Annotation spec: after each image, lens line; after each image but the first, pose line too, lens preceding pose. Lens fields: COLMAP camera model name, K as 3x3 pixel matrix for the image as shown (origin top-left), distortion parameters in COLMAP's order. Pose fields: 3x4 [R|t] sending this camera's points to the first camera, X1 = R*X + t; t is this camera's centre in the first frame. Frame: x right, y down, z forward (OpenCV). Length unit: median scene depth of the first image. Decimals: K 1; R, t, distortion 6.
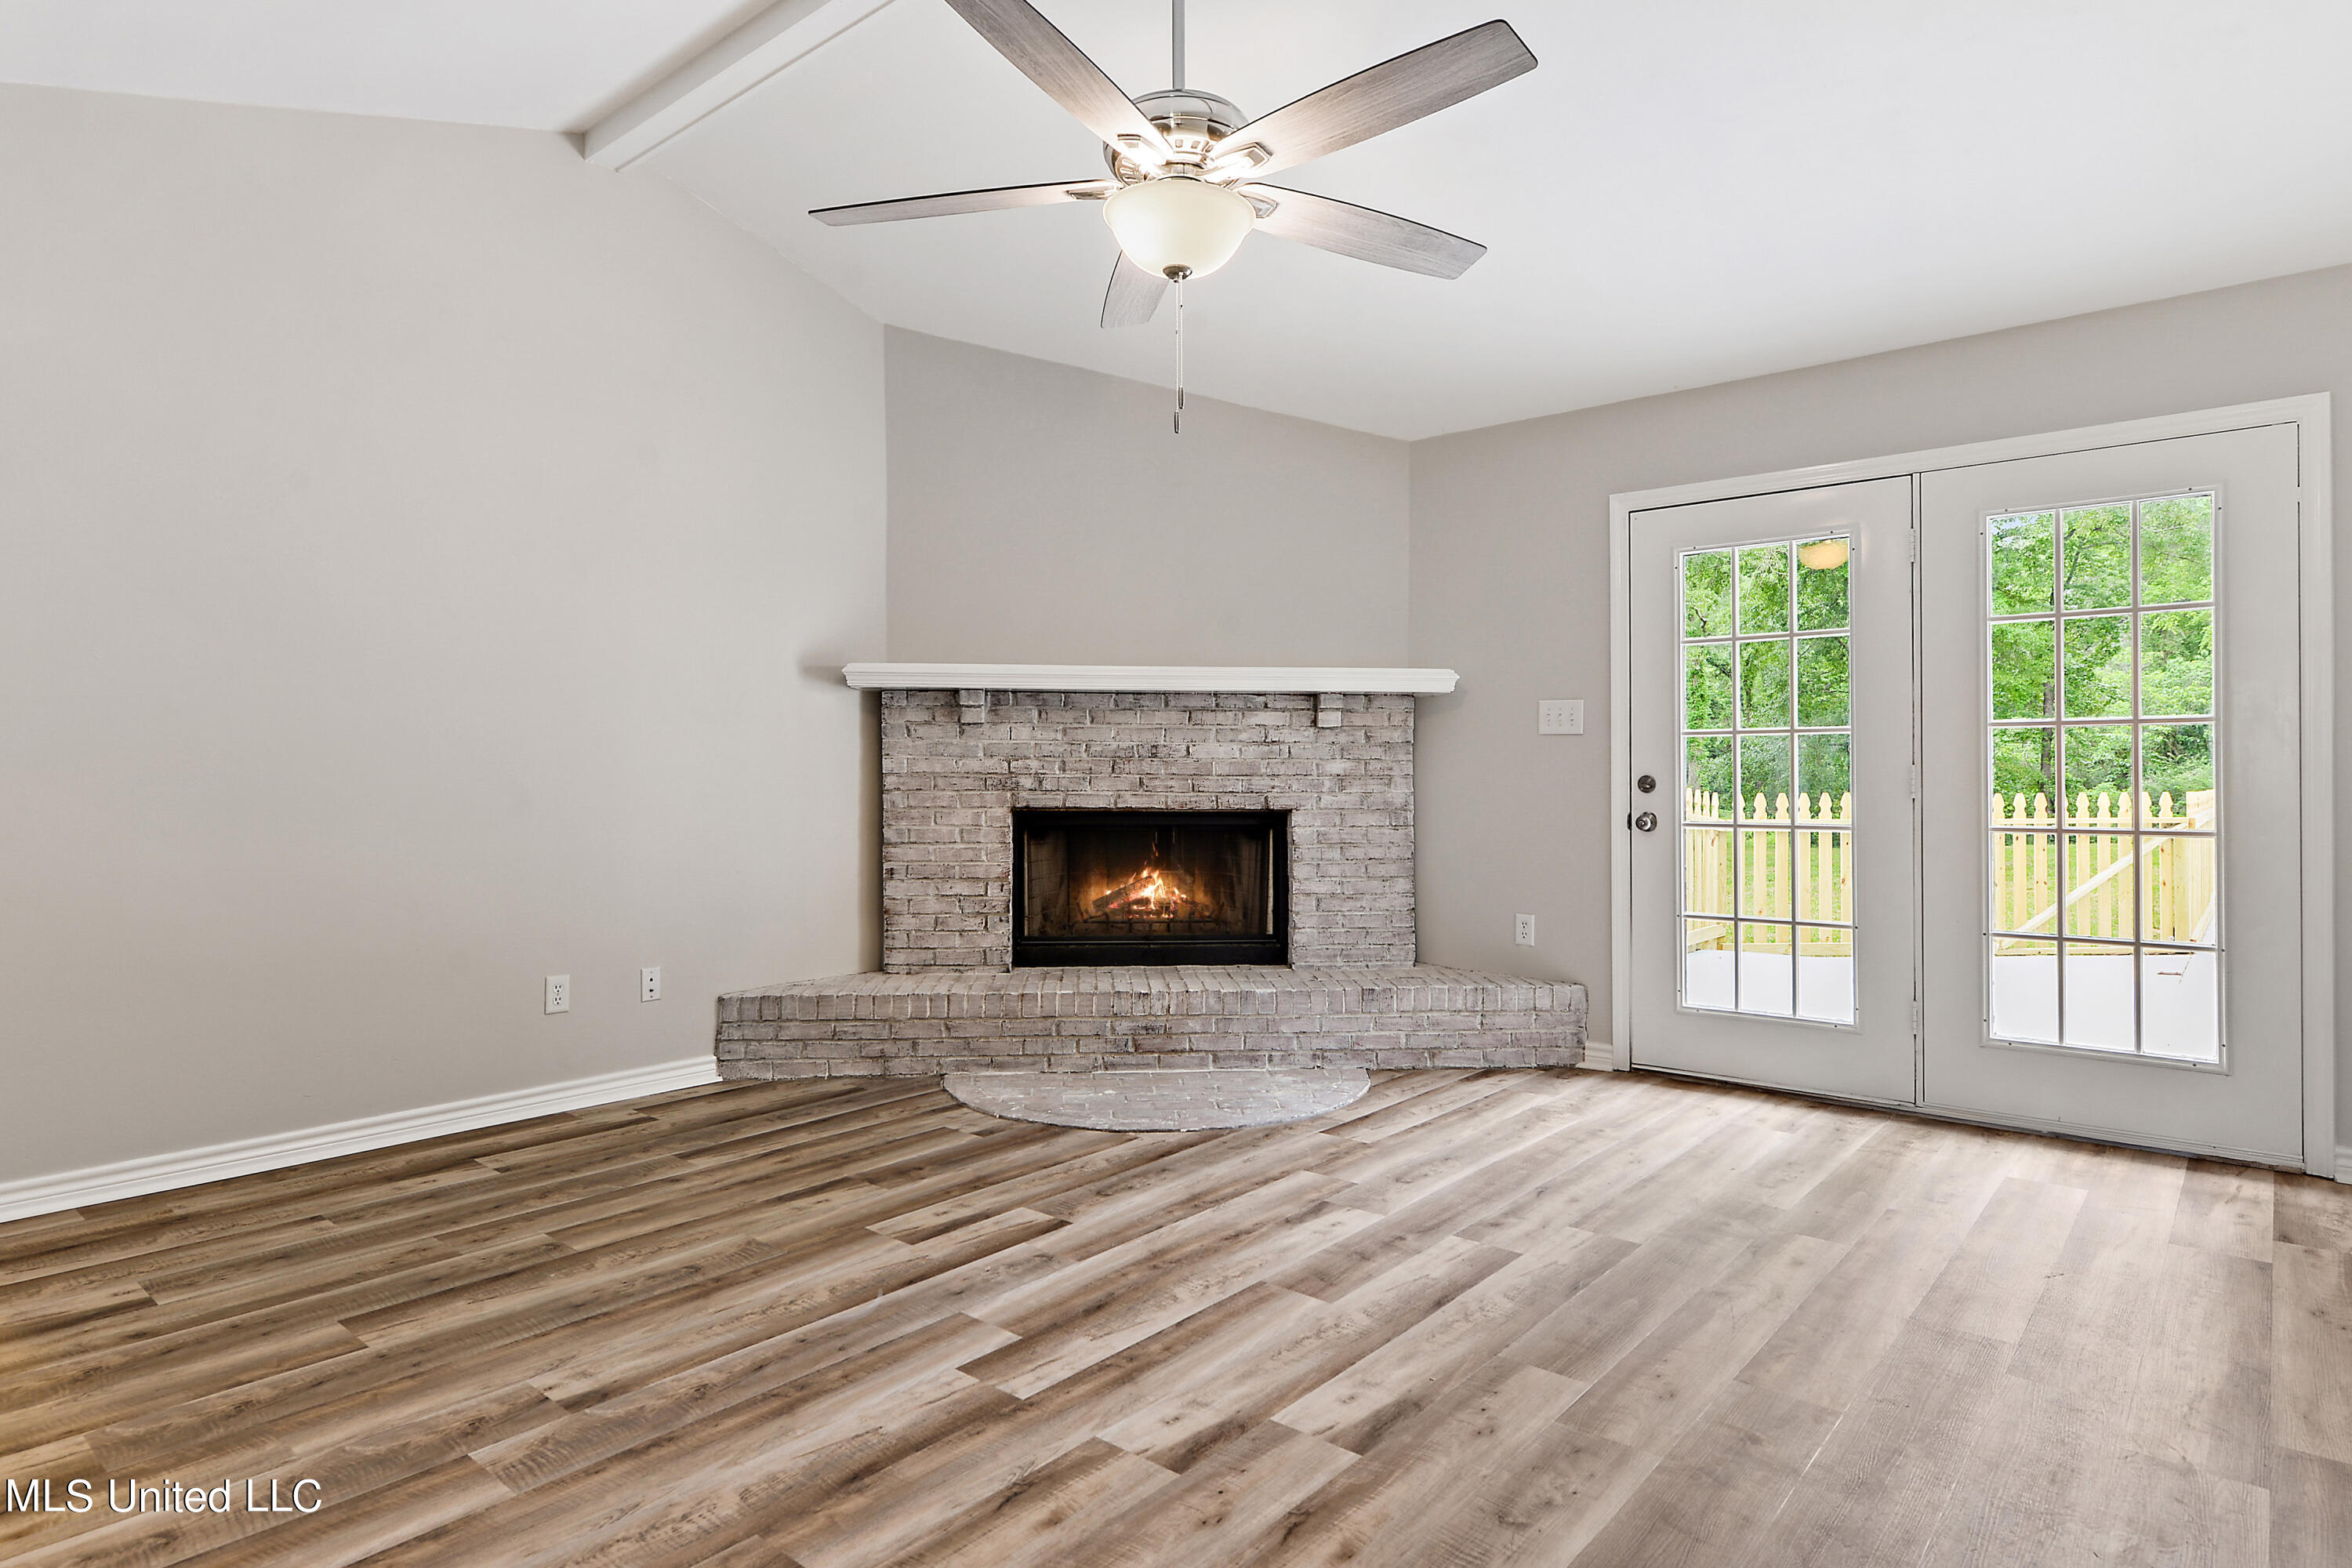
lens RADIAL K [[1289.4, 0, 1176.0], [0, 1289.4, 785.8], [0, 0, 1]] dist [0.004672, -0.001595]
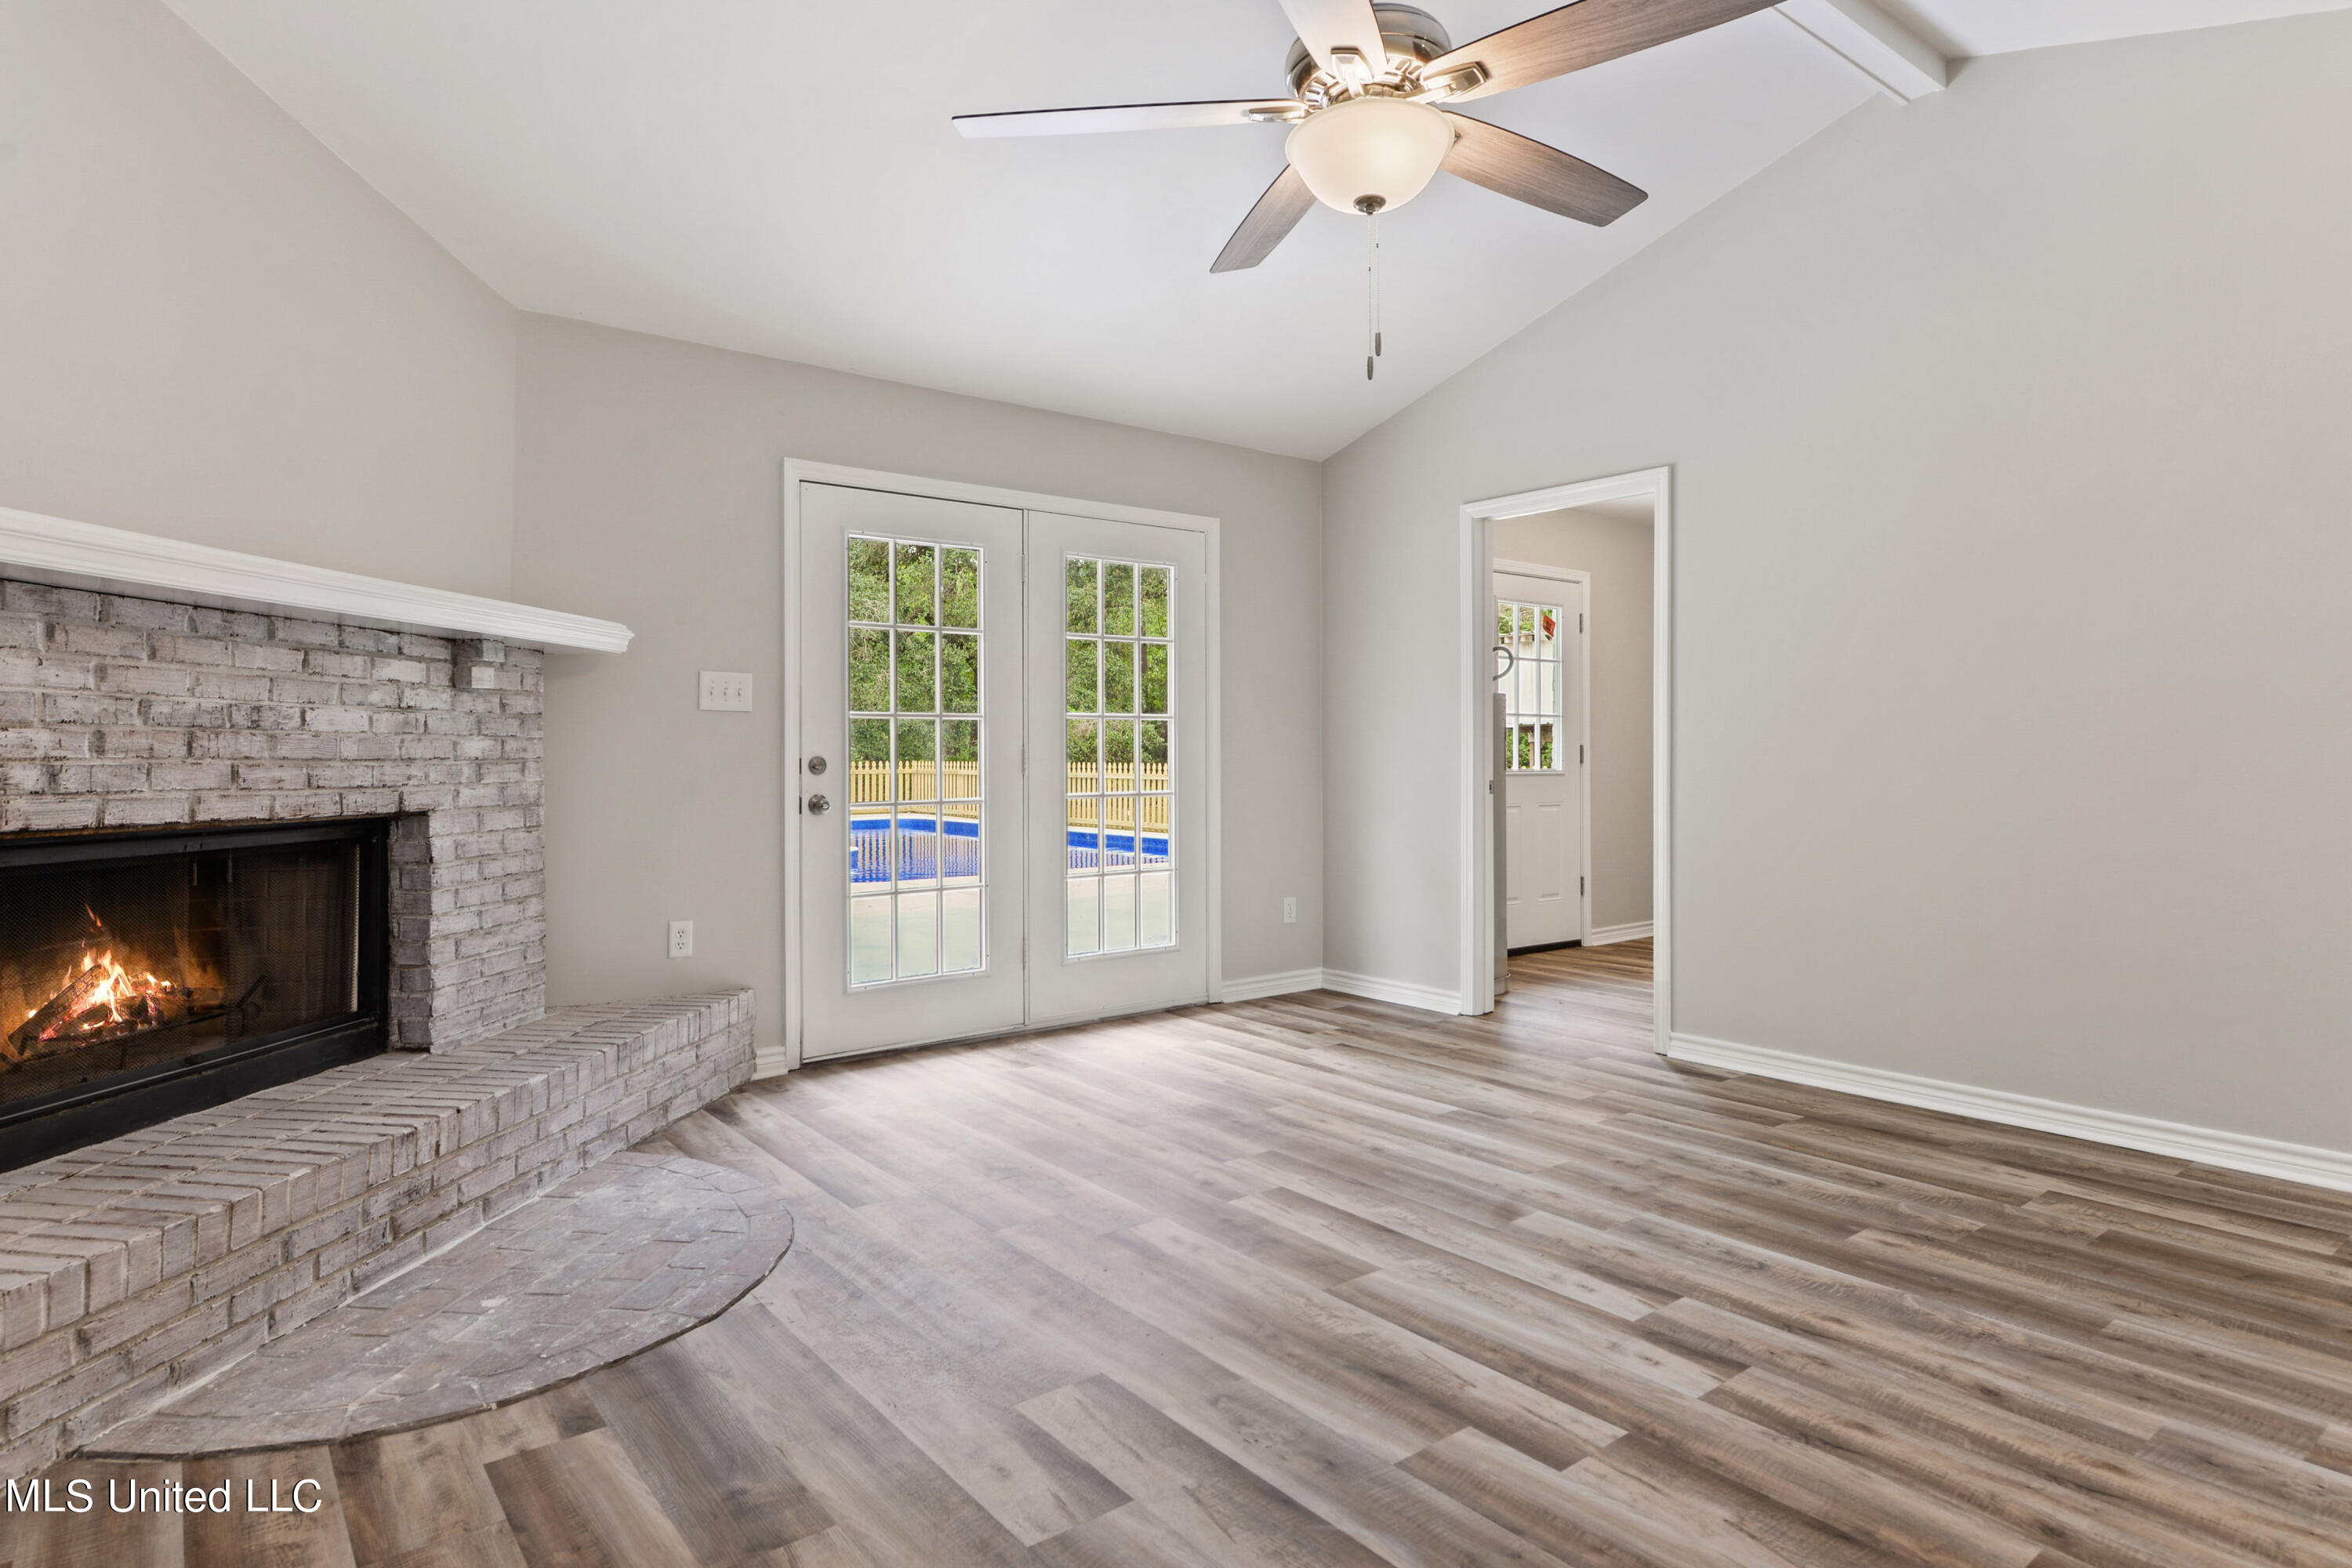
lens RADIAL K [[1289.4, 0, 1157.5], [0, 1289.4, 758.7], [0, 0, 1]] dist [0.004672, -0.001595]
pose [[0.209163, -0.004813, 0.977869, -0.568904], [0.013722, 0.999904, 0.001986, -0.005442], [-0.977784, 0.013003, 0.209209, 0.592170]]
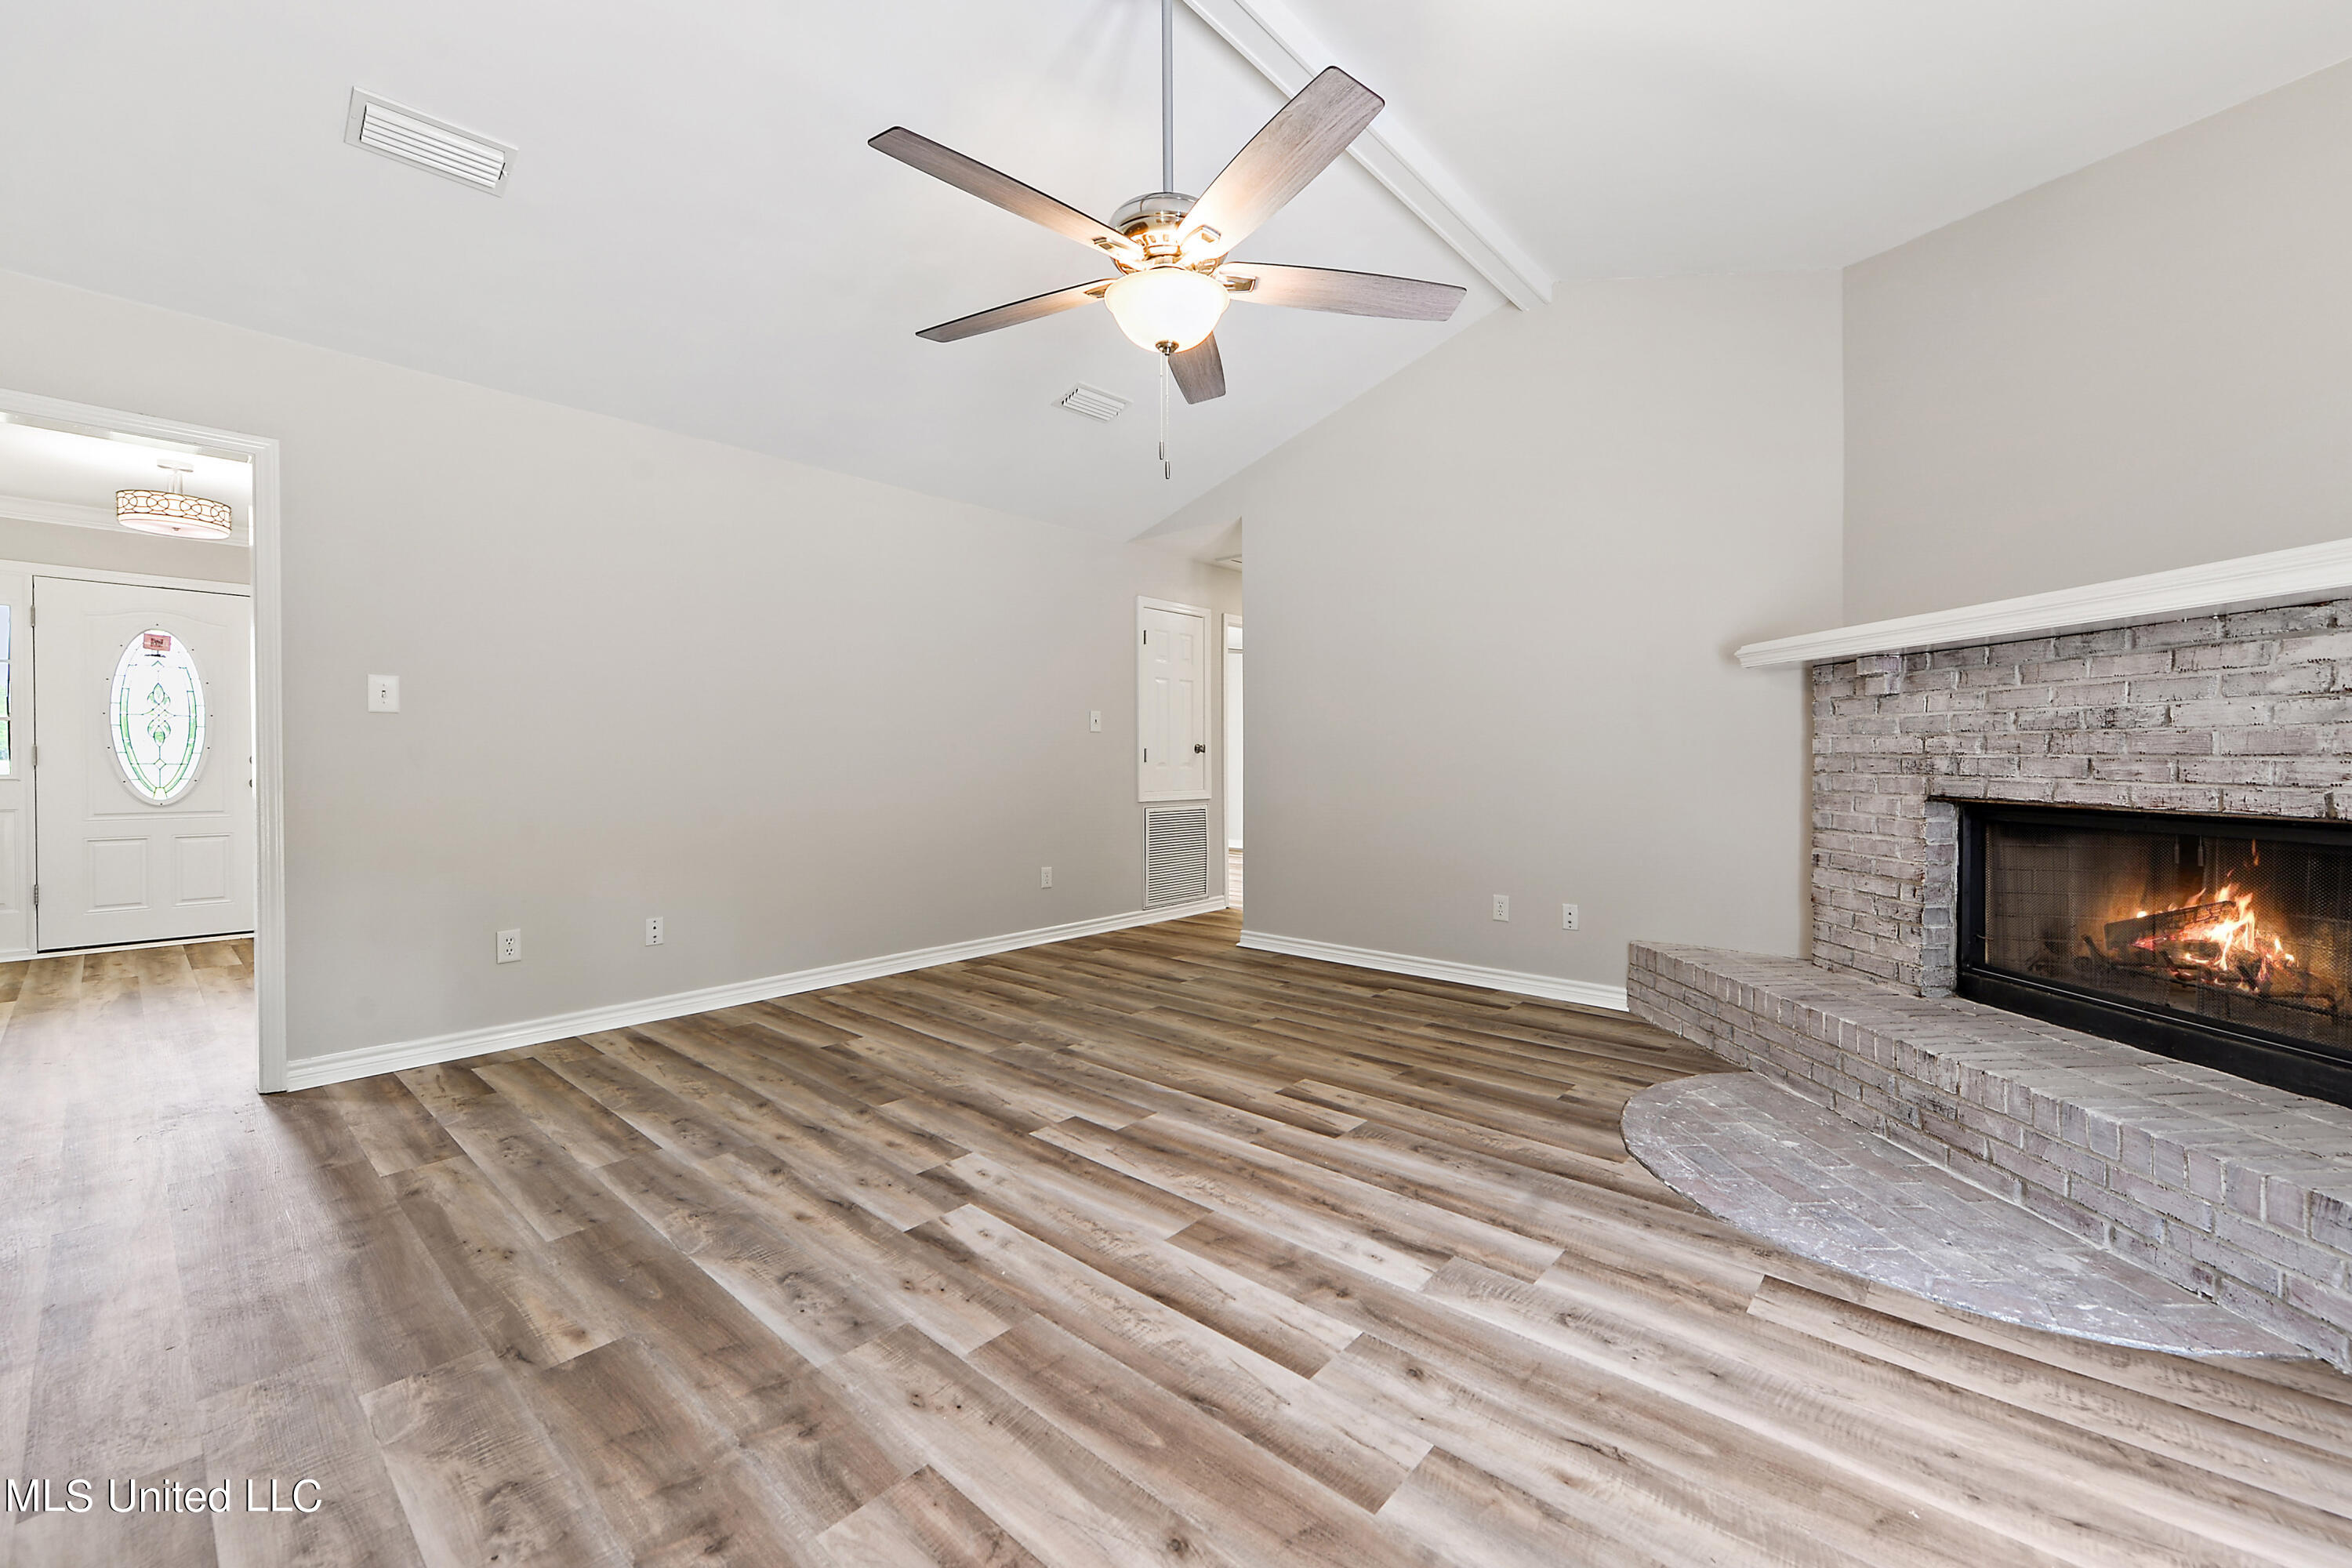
lens RADIAL K [[940.9, 0, 1171.0], [0, 940.9, 785.6], [0, 0, 1]] dist [0.002652, -0.001035]
pose [[-0.026528, 0.028992, -0.999228, 0.559140], [-0.008046, 0.999541, 0.029215, -0.003324], [0.999616, 0.008814, -0.026283, 0.634319]]
